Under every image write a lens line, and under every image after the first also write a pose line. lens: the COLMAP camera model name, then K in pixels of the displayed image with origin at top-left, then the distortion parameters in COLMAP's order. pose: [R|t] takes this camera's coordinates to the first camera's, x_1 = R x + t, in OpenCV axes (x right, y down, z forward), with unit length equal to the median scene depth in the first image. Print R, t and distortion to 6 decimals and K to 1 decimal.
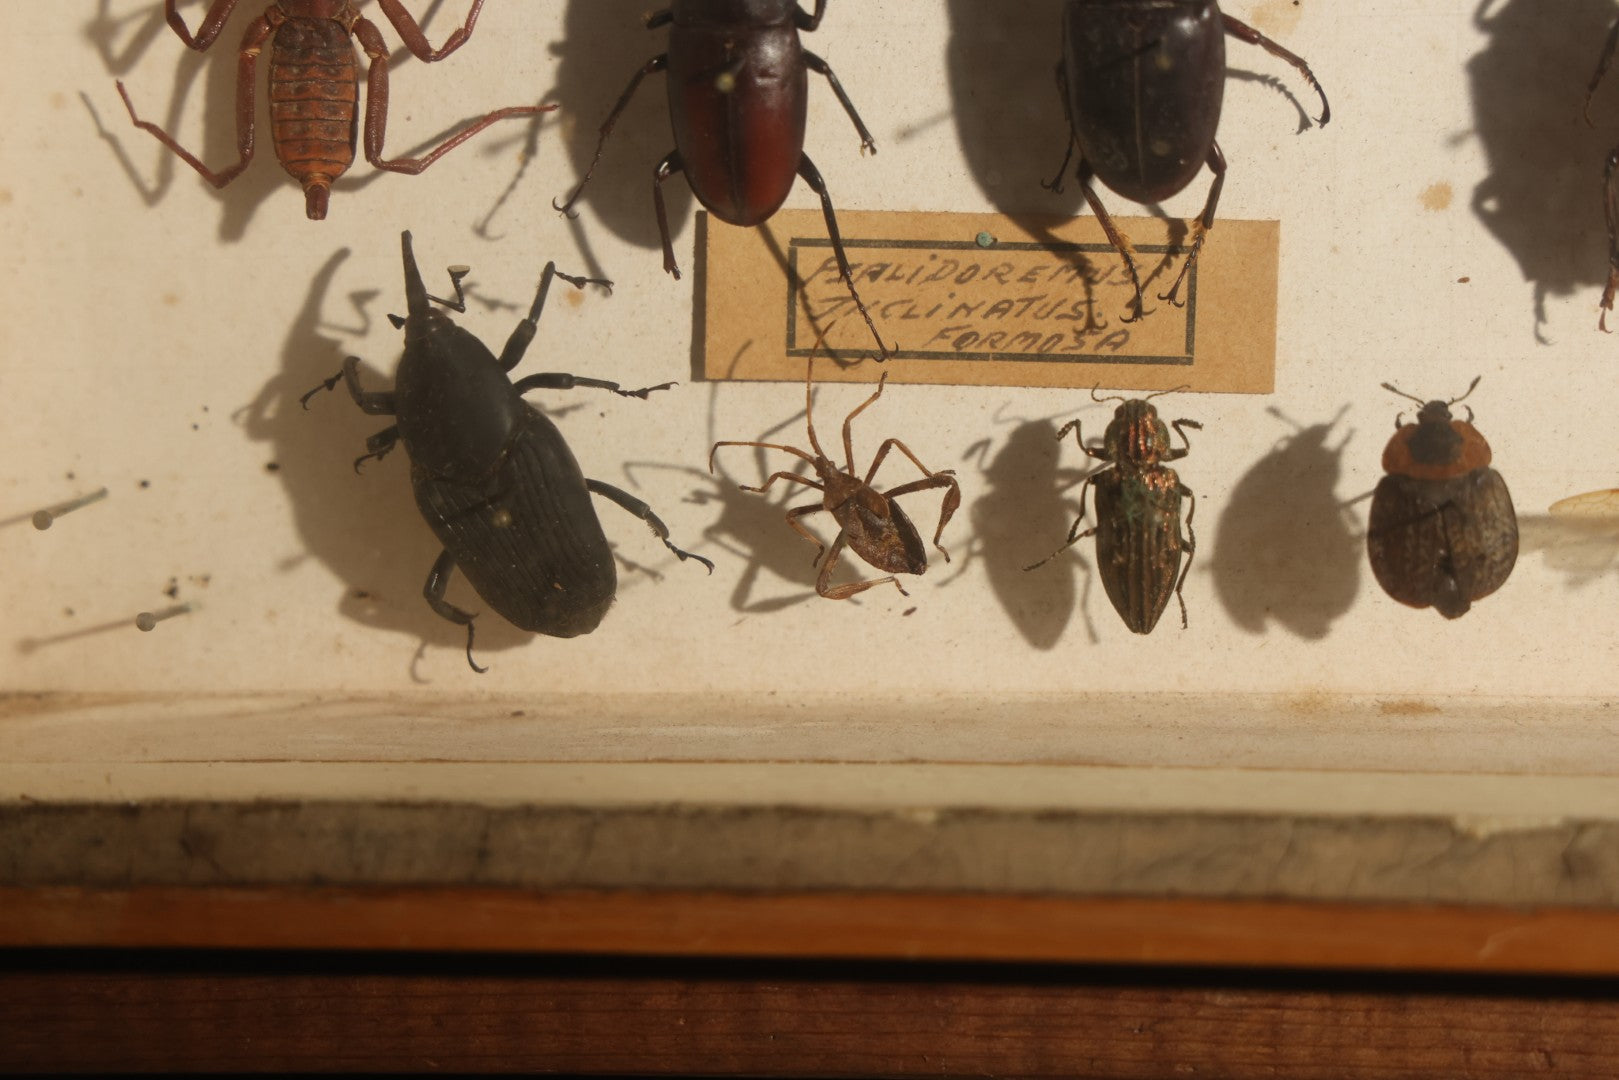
lens RADIAL K [[4558.0, 0, 866.1], [0, 4558.0, 508.4], [0, 0, 1]] dist [0.464091, 0.000000]
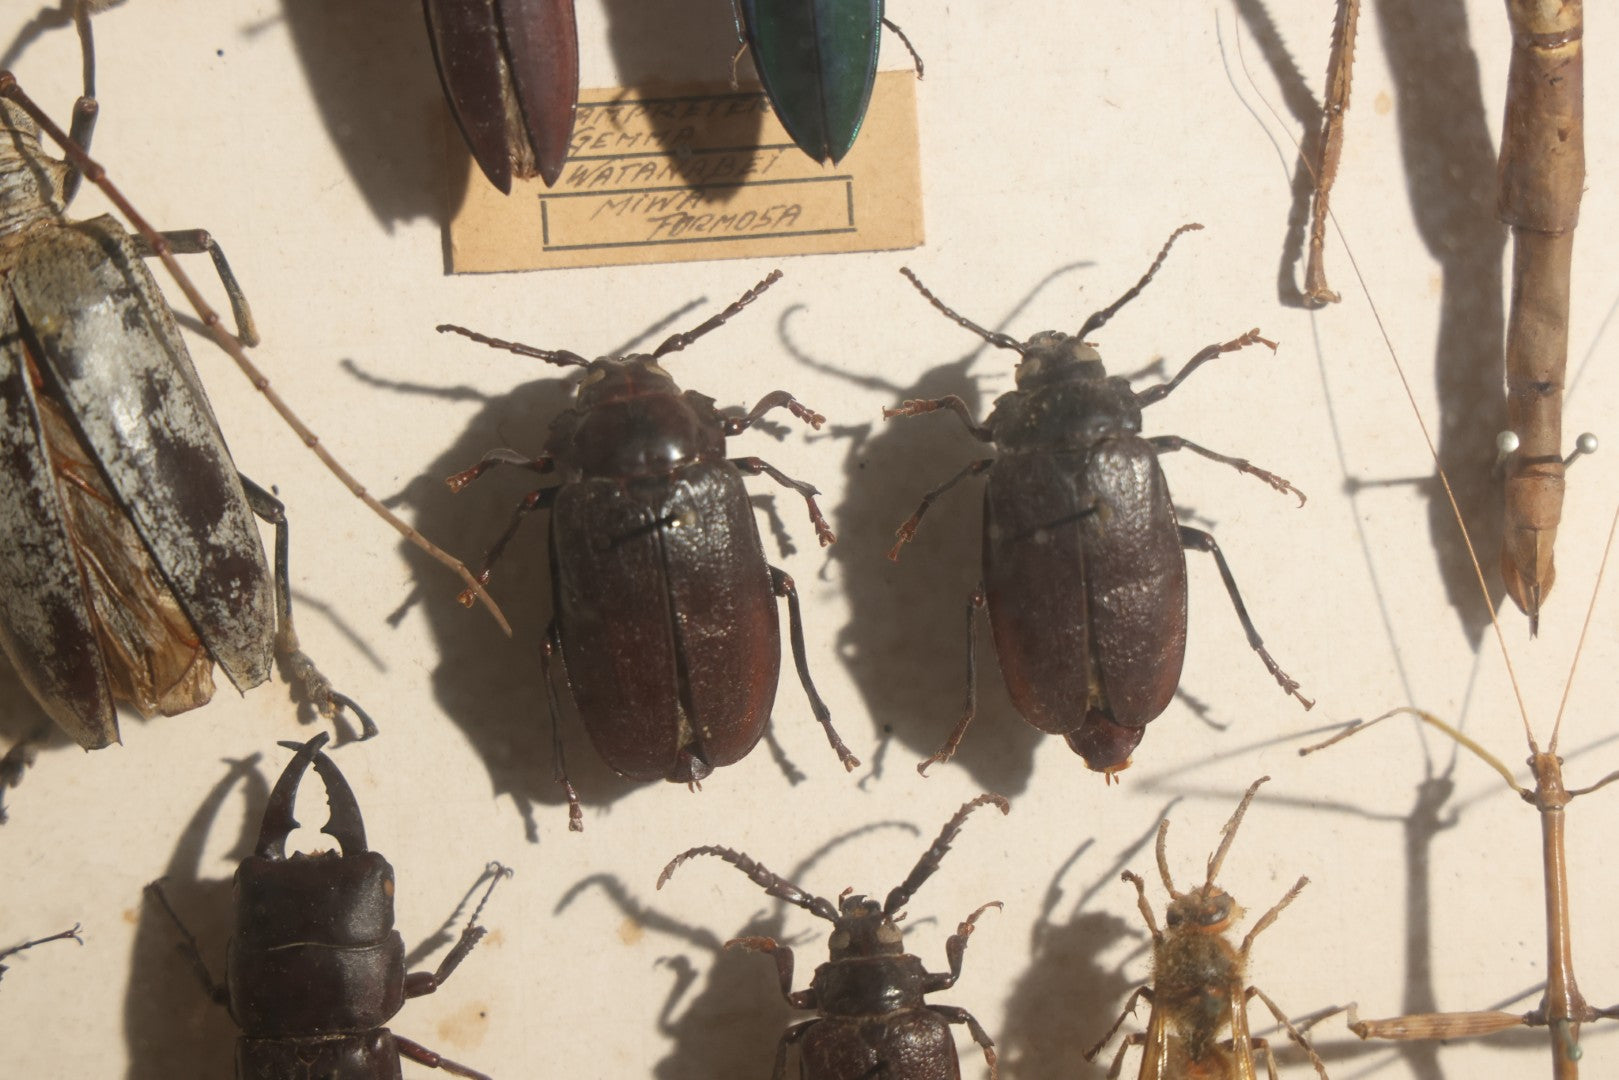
lens RADIAL K [[4558.0, 0, 856.8], [0, 4558.0, 522.5], [0, 0, 1]] dist [0.464091, 0.000000]
pose [[0.993721, -0.041382, 0.103957, 0.074367], [0.055560, 0.988953, -0.137422, -0.073322], [-0.097122, 0.142335, 0.985042, -0.005506]]
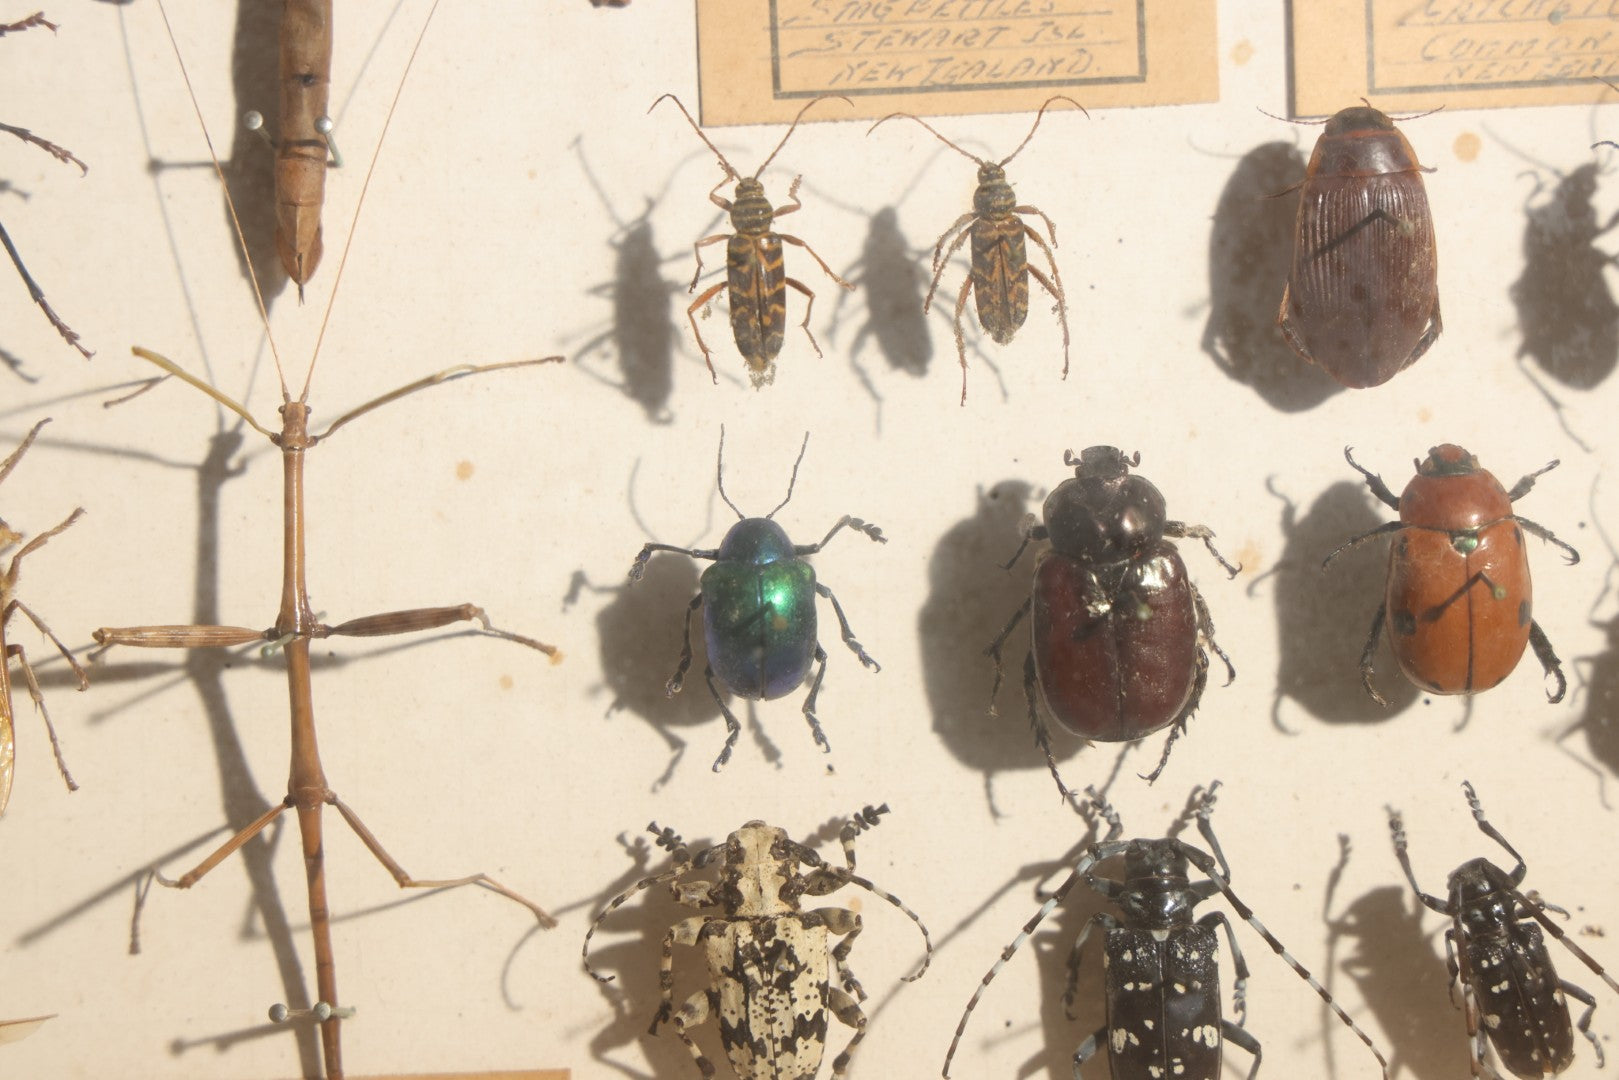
lens RADIAL K [[4558.0, 0, 848.8], [0, 4558.0, 525.0], [0, 0, 1]] dist [0.464091, 0.000000]
pose [[0.993351, -0.013281, 0.114359, 0.319702], [0.028609, 0.990642, -0.133455, 0.026413], [-0.111517, 0.135840, 0.984435, -0.140414]]
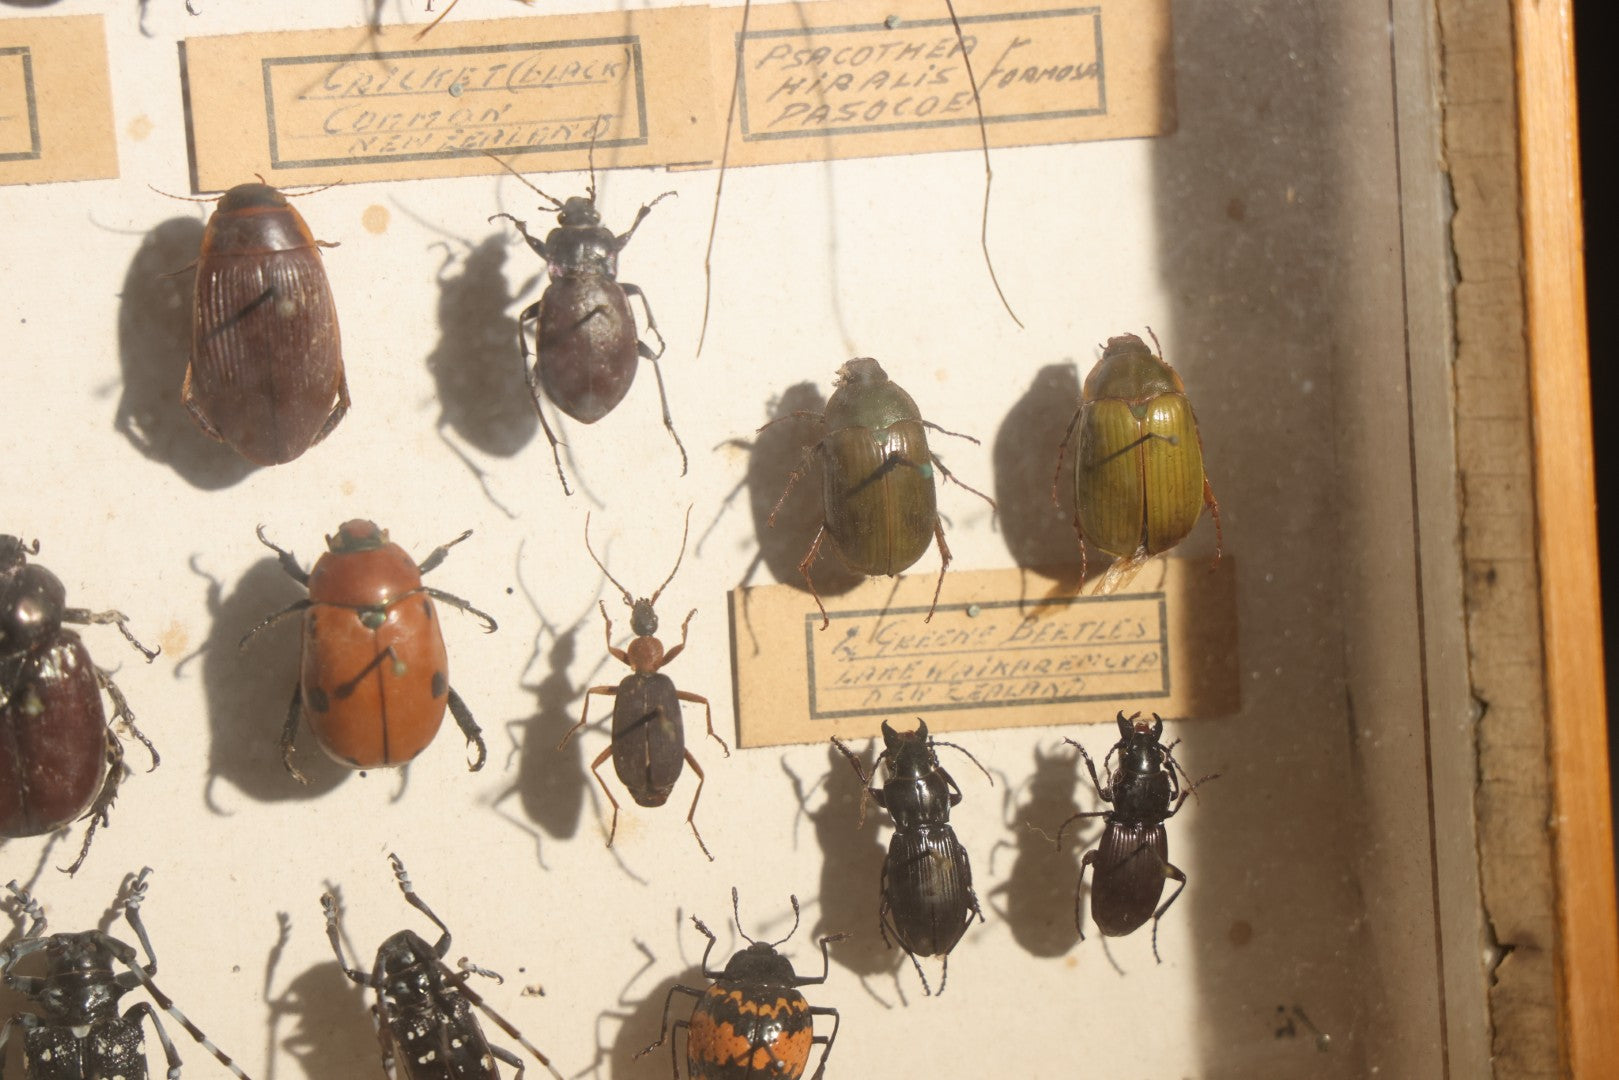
lens RADIAL K [[4558.0, 0, 868.3], [0, 4558.0, 531.4], [0, 0, 1]] dist [0.464091, 0.000000]
pose [[0.969052, -0.054087, 0.240857, 0.439761], [0.085239, 0.989004, -0.120855, 0.010827], [-0.231672, 0.137646, 0.963007, -0.160421]]
